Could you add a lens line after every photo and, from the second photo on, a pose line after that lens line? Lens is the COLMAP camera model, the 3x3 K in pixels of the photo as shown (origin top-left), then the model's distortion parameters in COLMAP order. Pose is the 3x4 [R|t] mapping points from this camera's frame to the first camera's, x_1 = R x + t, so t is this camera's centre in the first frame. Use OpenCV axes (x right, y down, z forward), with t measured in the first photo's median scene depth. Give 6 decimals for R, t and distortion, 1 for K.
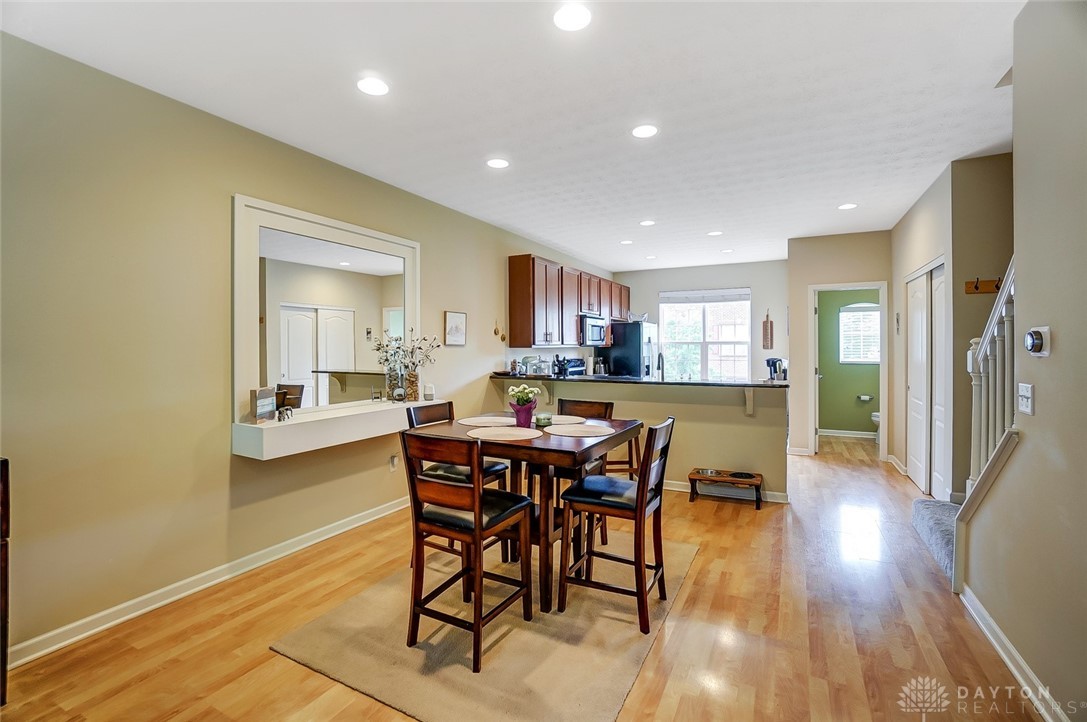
lens RADIAL K [[485.3, 0, 536.9], [0, 485.3, 354.5], [0, 0, 1]] dist [-0.029753, 0.001180]
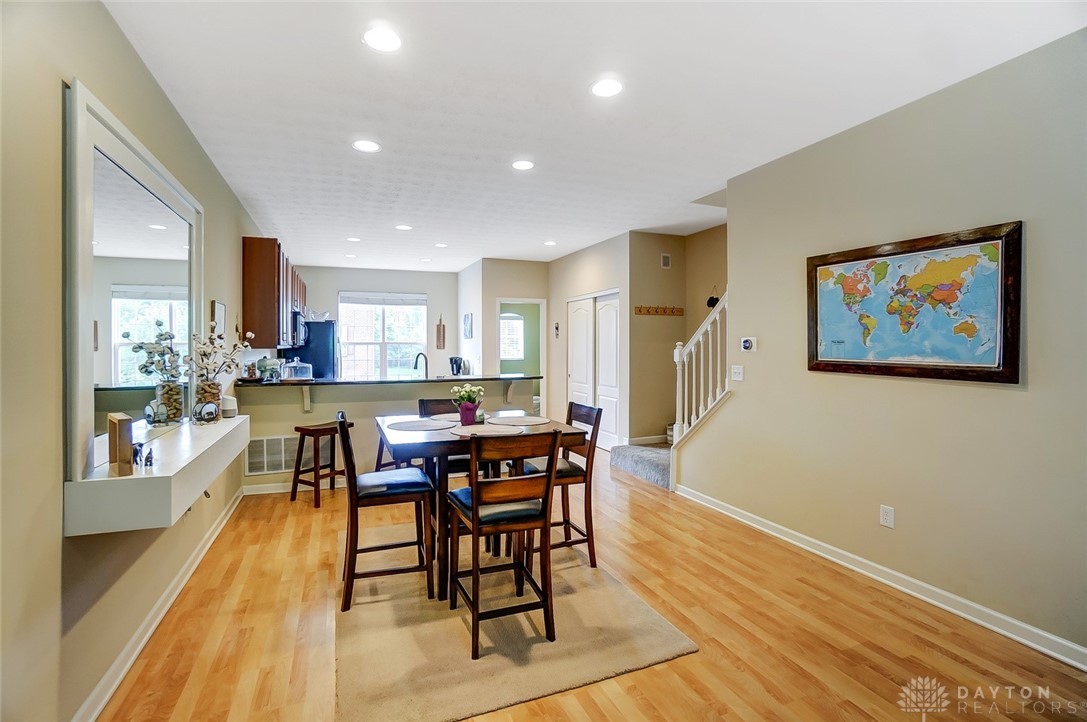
lens RADIAL K [[485.3, 0, 533.4], [0, 485.3, 352.9], [0, 0, 1]] dist [-0.029753, 0.001180]
pose [[0.652730, -0.009293, 0.757533, -0.450425], [0.011593, 0.999930, 0.002277, -0.002988], [-0.757502, 0.007296, 0.652793, 0.138069]]
